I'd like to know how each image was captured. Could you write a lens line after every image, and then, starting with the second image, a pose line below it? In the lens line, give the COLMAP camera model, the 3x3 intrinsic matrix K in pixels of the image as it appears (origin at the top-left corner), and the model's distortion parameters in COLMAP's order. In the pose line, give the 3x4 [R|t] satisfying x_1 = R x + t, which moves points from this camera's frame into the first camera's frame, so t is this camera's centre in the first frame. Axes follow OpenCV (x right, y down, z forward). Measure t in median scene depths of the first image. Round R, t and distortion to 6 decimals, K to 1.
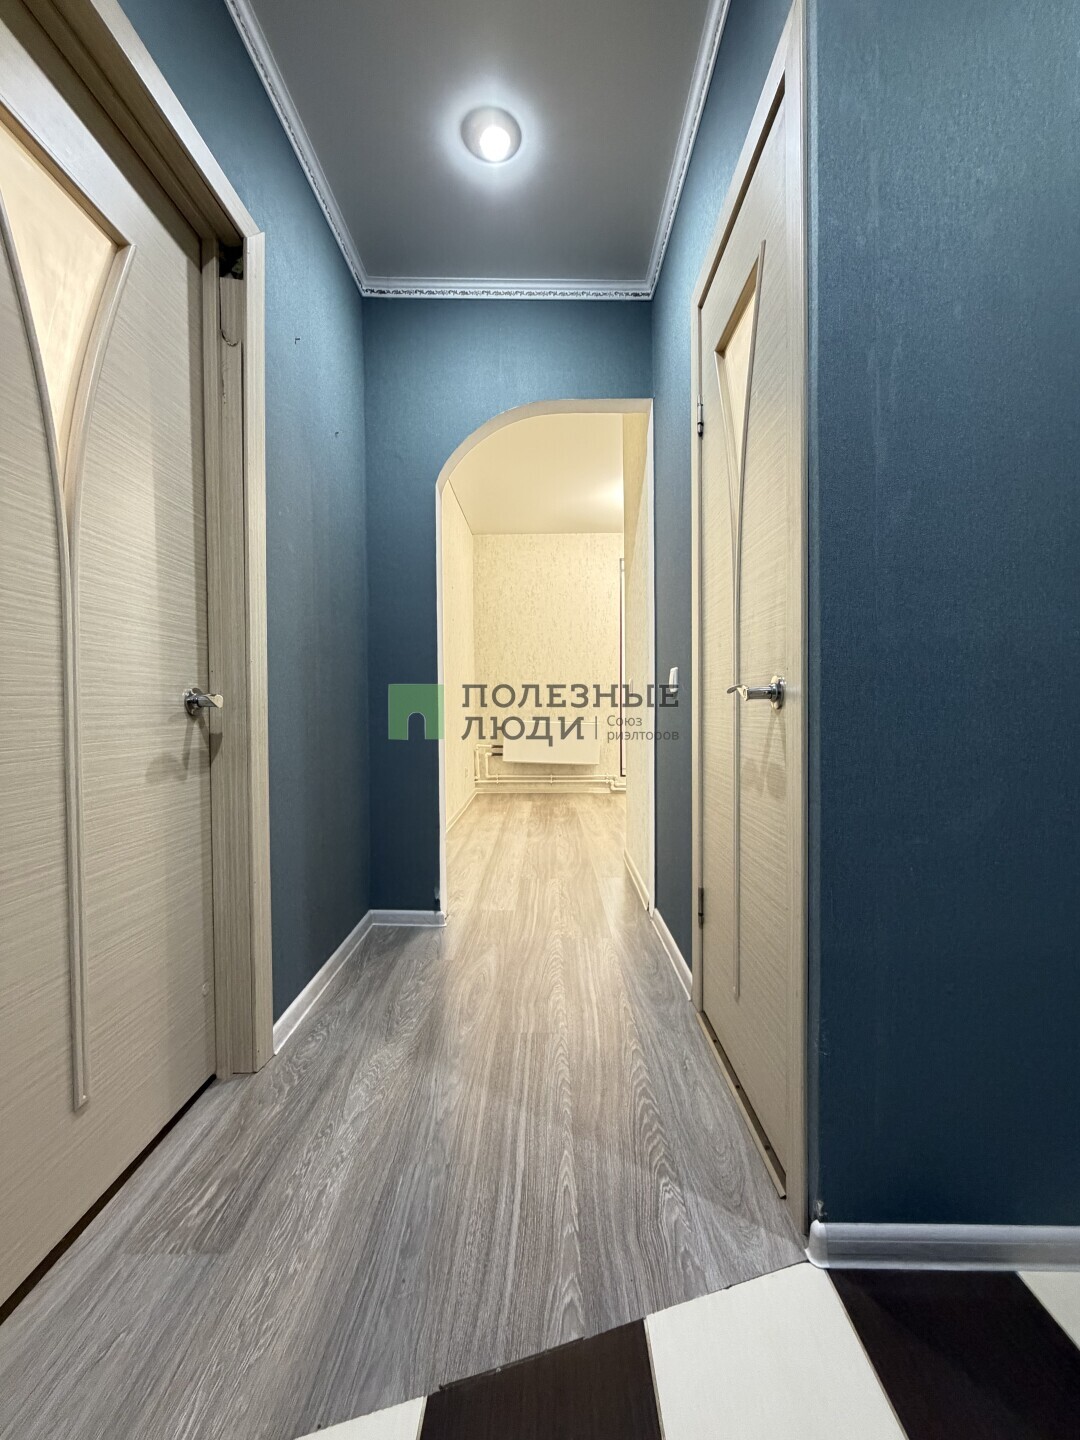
lens RADIAL K [[571.8, 0, 540.3], [0, 571.8, 716.7], [0, 0, 1]] dist [-0.002208, 0.000998]
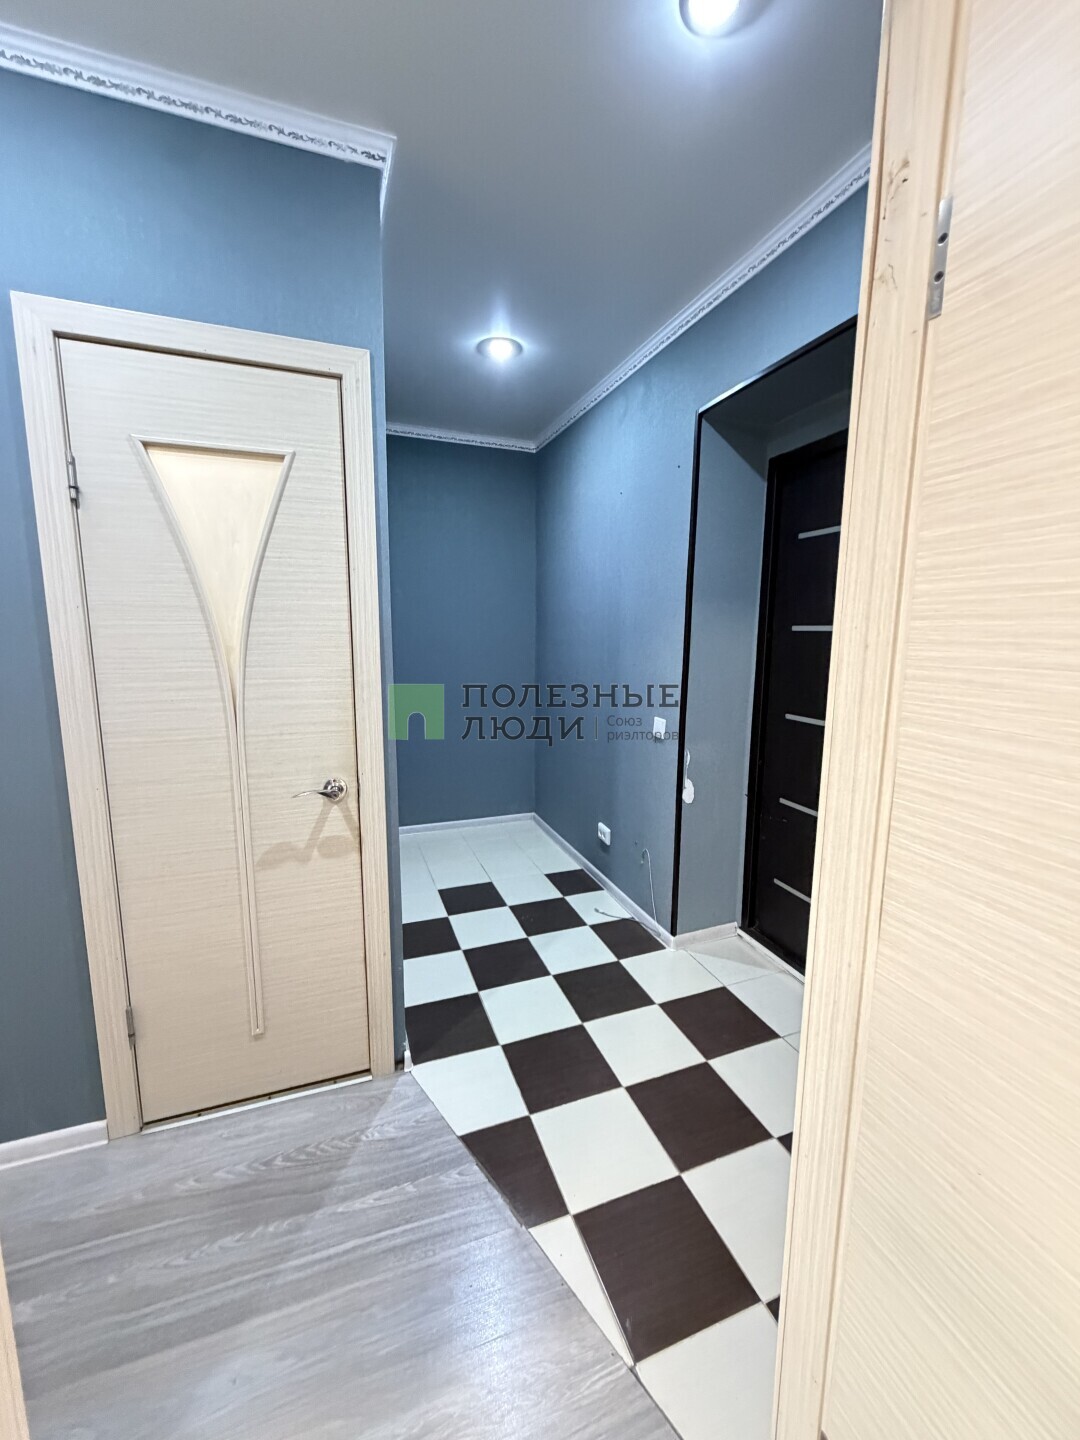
lens RADIAL K [[571.8, 0, 535.2], [0, 571.8, 713.4], [0, 0, 1]] dist [-0.002208, 0.000998]
pose [[-0.351955, -0.131841, 0.926685, -1.140267], [0.017850, 0.988905, 0.147473, -0.455232], [-0.935847, 0.068445, -0.345696, 1.032309]]
